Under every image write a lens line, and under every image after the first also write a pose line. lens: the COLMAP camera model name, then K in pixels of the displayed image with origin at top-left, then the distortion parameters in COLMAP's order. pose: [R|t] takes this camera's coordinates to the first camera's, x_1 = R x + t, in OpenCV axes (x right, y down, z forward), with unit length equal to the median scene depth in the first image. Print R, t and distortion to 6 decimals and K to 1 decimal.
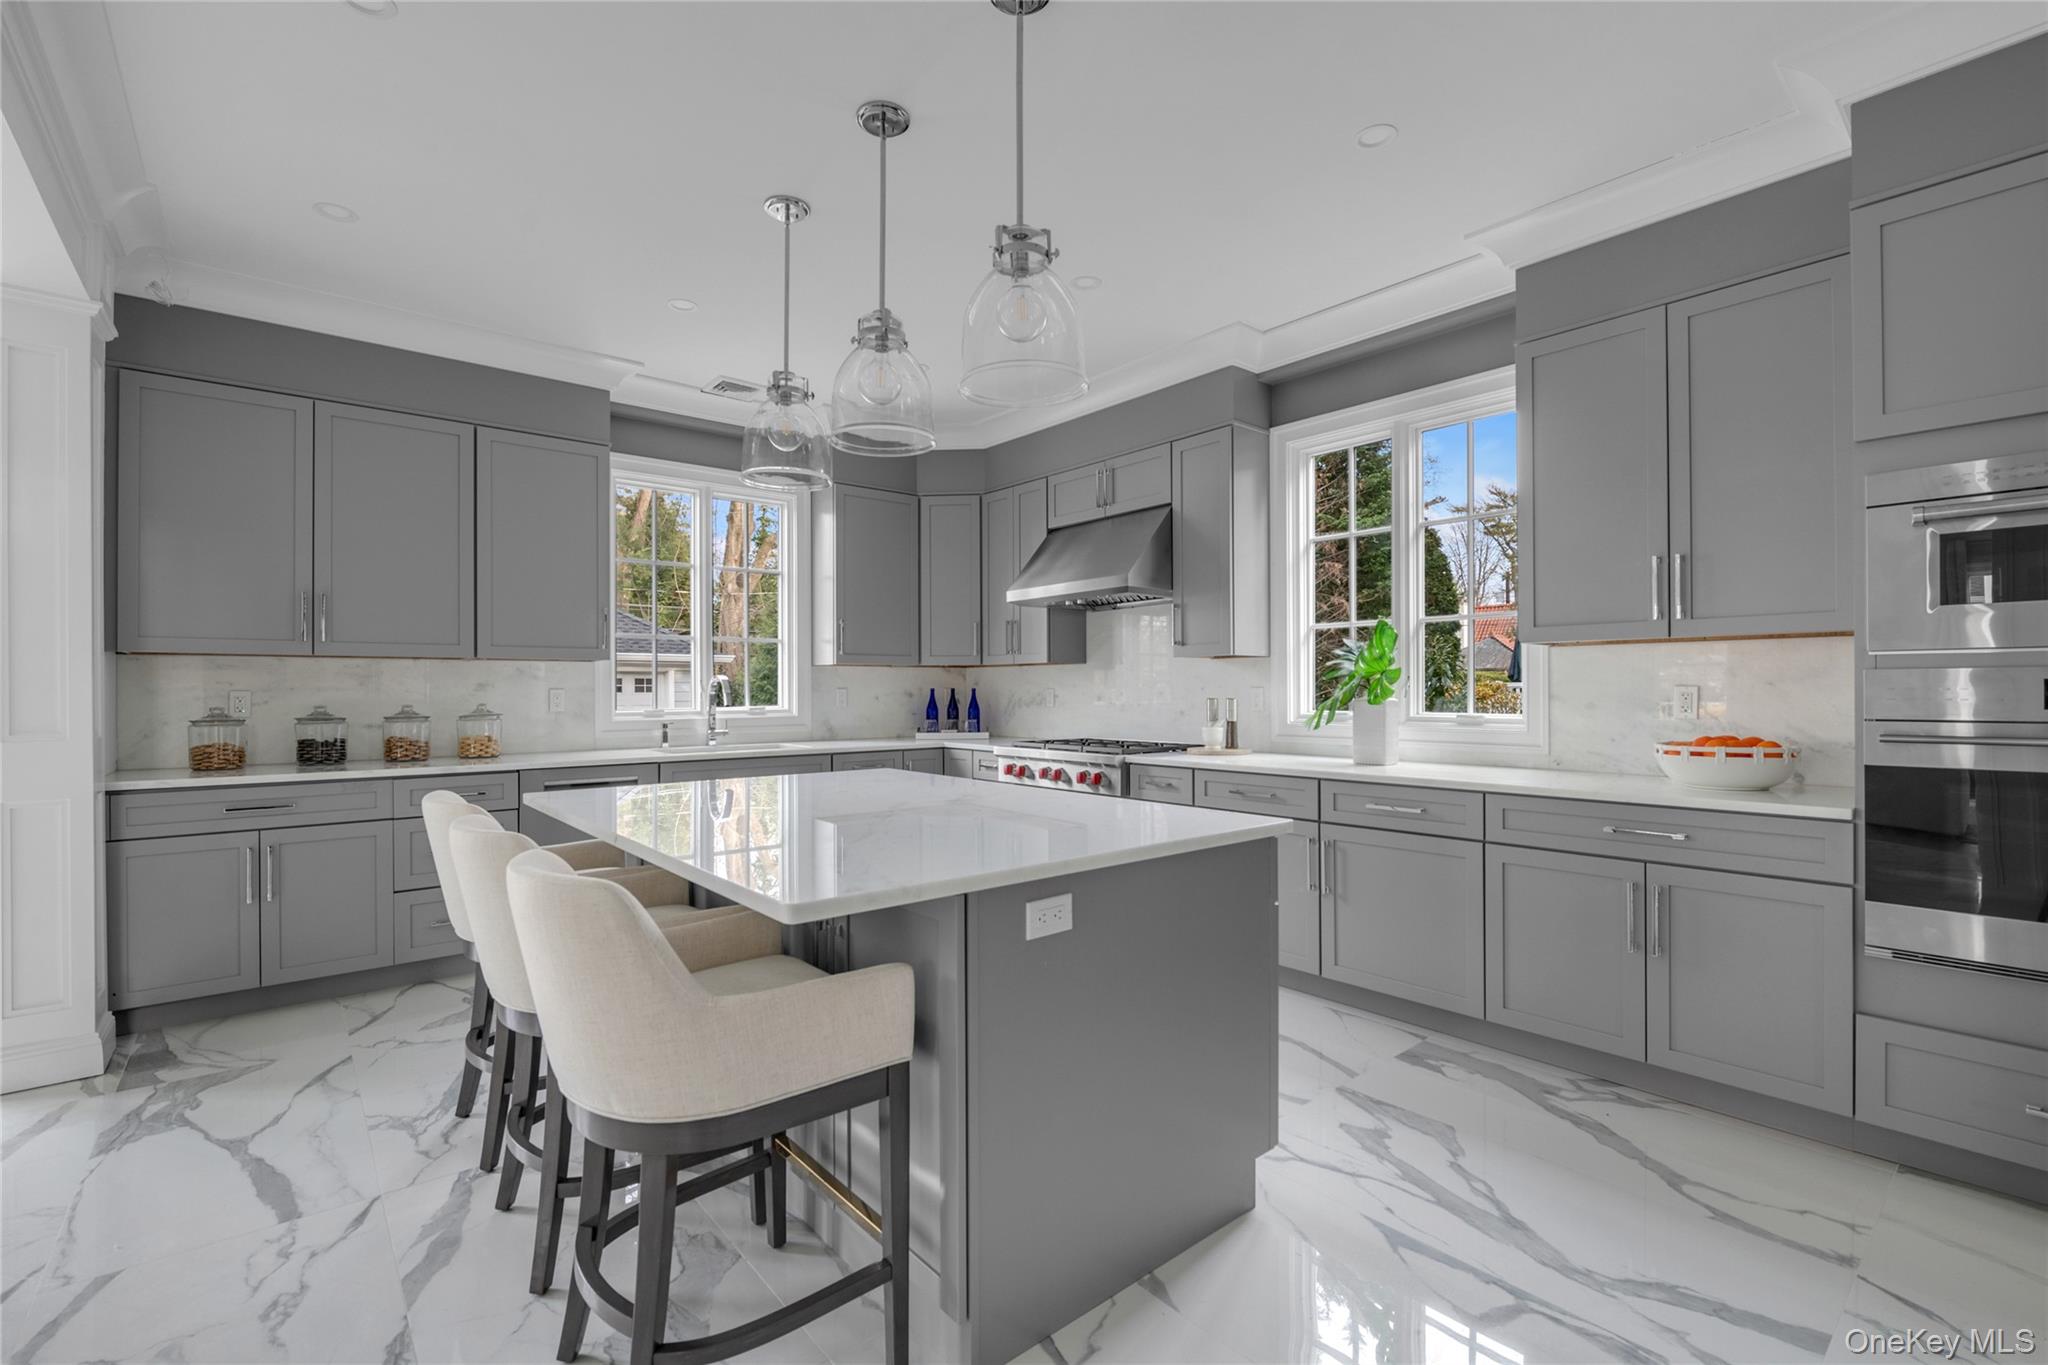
lens RADIAL K [[895.7, 0, 1021.4], [0, 895.7, 686.4], [0, 0, 1]] dist [-0.004800, -0.000920]
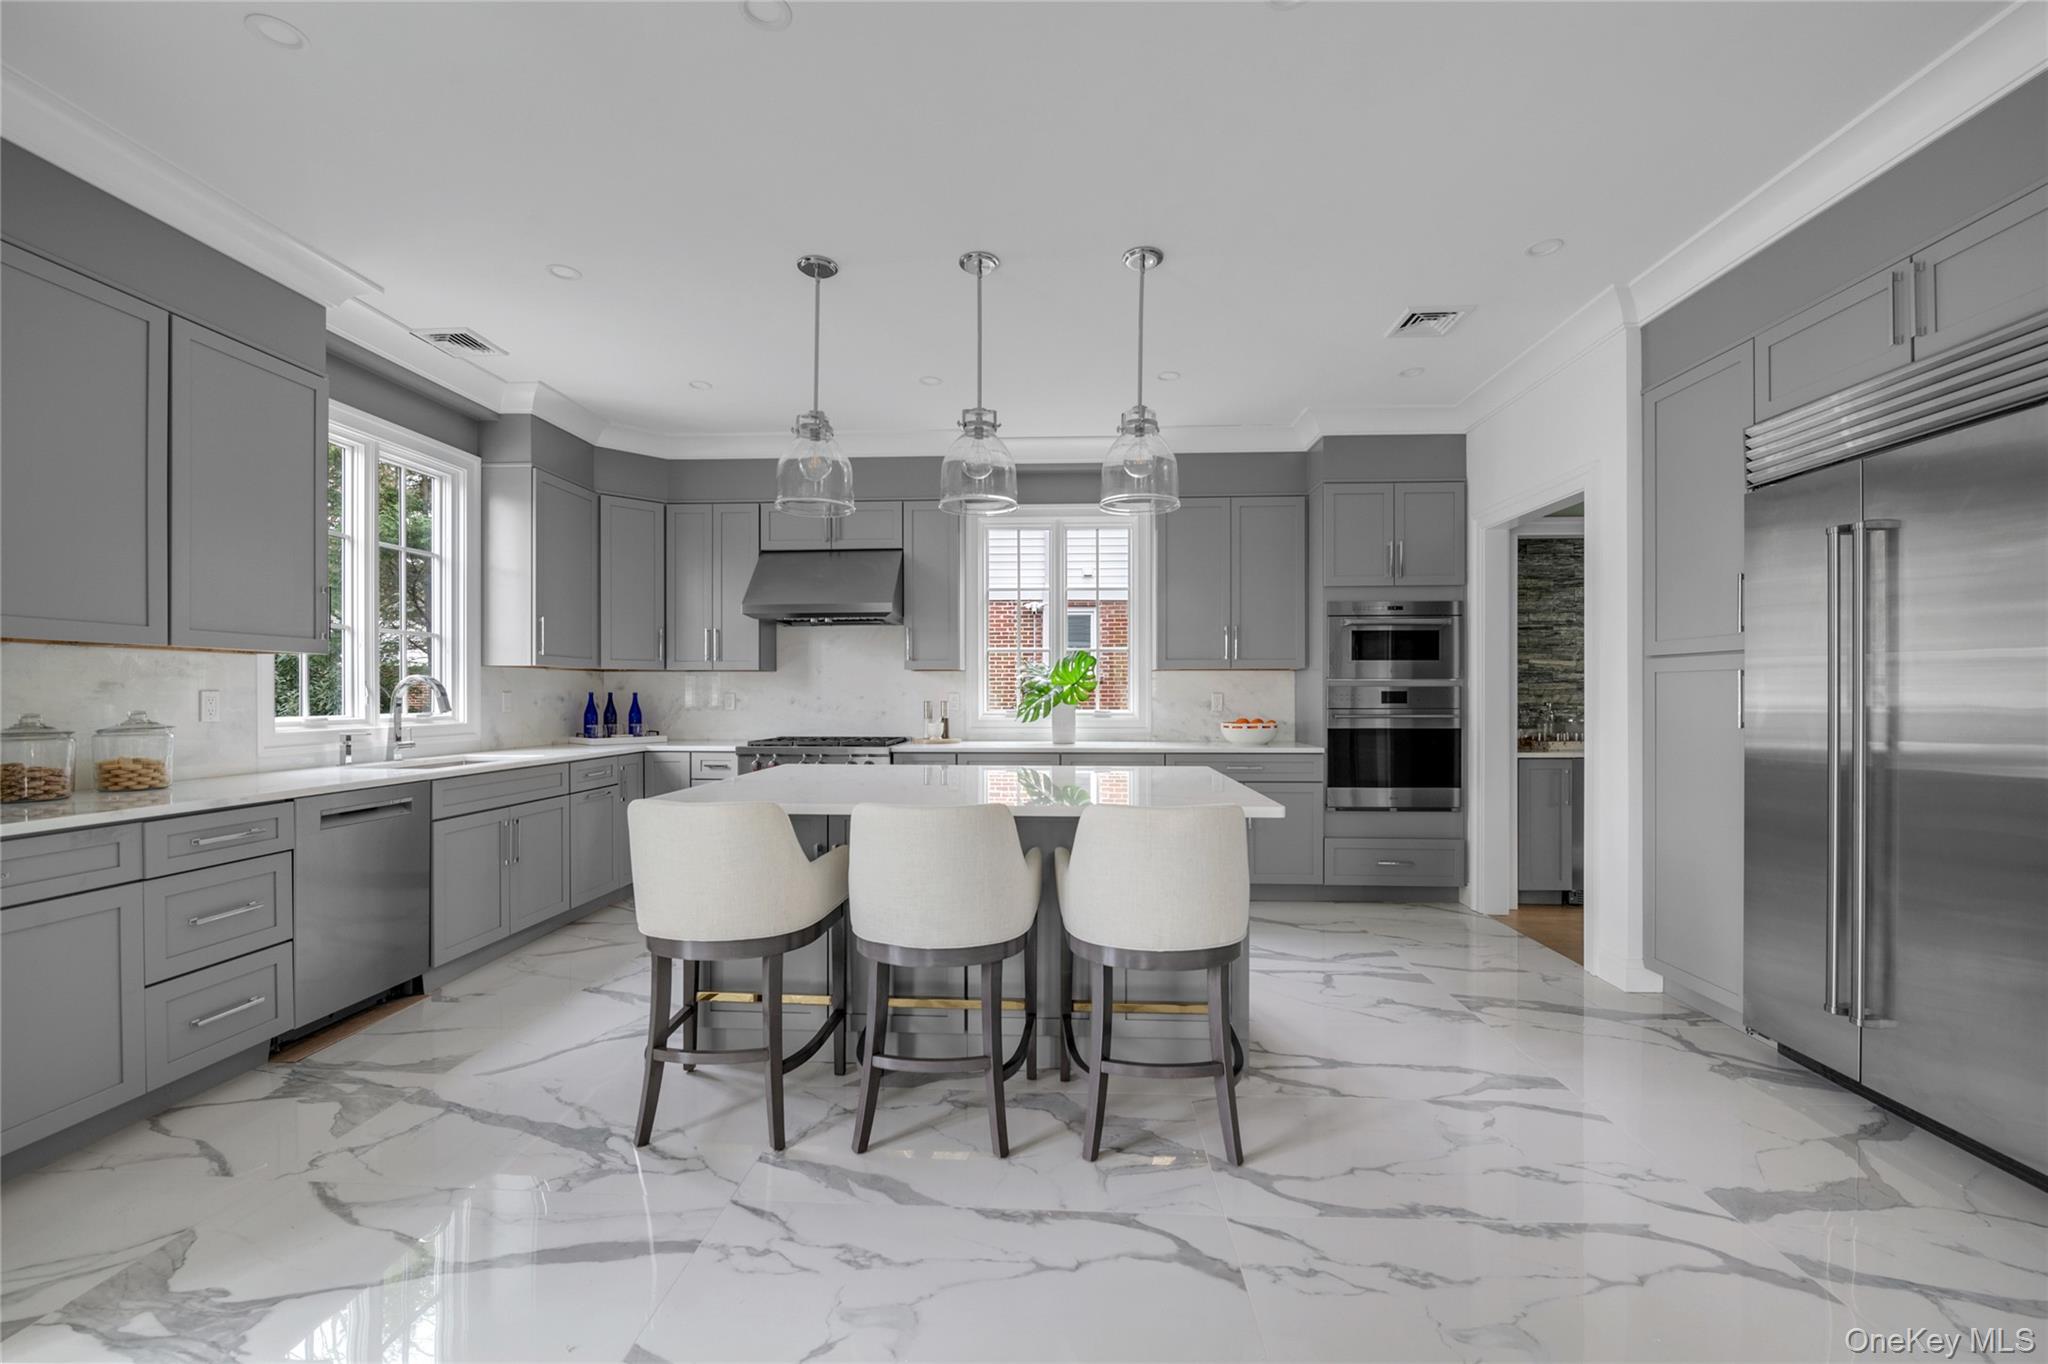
lens RADIAL K [[825.7, 0, 1029.5], [0, 825.7, 695.9], [0, 0, 1]] dist [-0.002658, -0.003590]
pose [[0.677628, 0.001866, 0.735402, -0.641089], [-0.005274, 0.999983, 0.002322, 0.002117], [-0.735386, -0.005452, 0.677627, 0.072934]]
